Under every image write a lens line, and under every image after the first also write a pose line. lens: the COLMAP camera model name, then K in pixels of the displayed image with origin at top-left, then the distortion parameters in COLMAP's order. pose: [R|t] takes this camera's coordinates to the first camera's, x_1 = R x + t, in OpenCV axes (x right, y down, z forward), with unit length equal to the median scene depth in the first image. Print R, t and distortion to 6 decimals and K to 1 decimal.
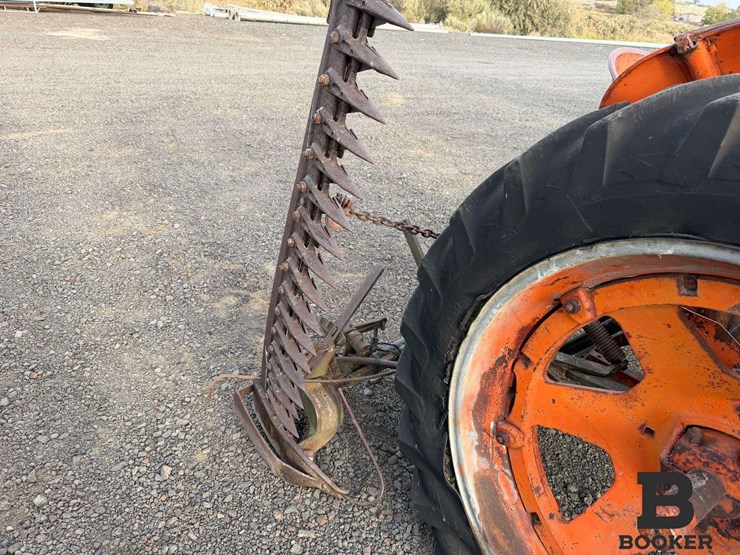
lens RADIAL K [[524.9, 0, 364.7], [0, 524.9, 280.6], [0, 0, 1]] dist [0.042893, -0.059105]
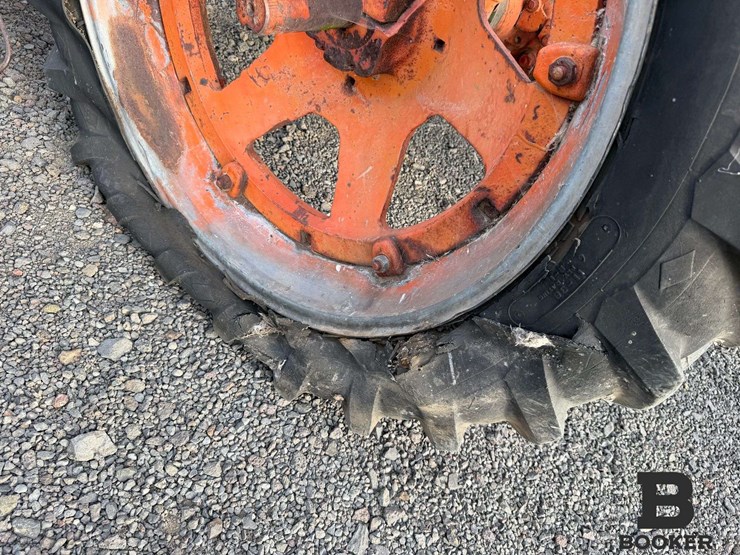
lens RADIAL K [[524.9, 0, 371.0], [0, 524.9, 282.0], [0, 0, 1]] dist [0.042893, -0.059105]
pose [[0.942051, 0.039004, 0.333194, 0.300659], [-0.168564, 0.913765, 0.369621, 0.340331], [-0.290044, -0.404366, 0.867388, 0.053433]]
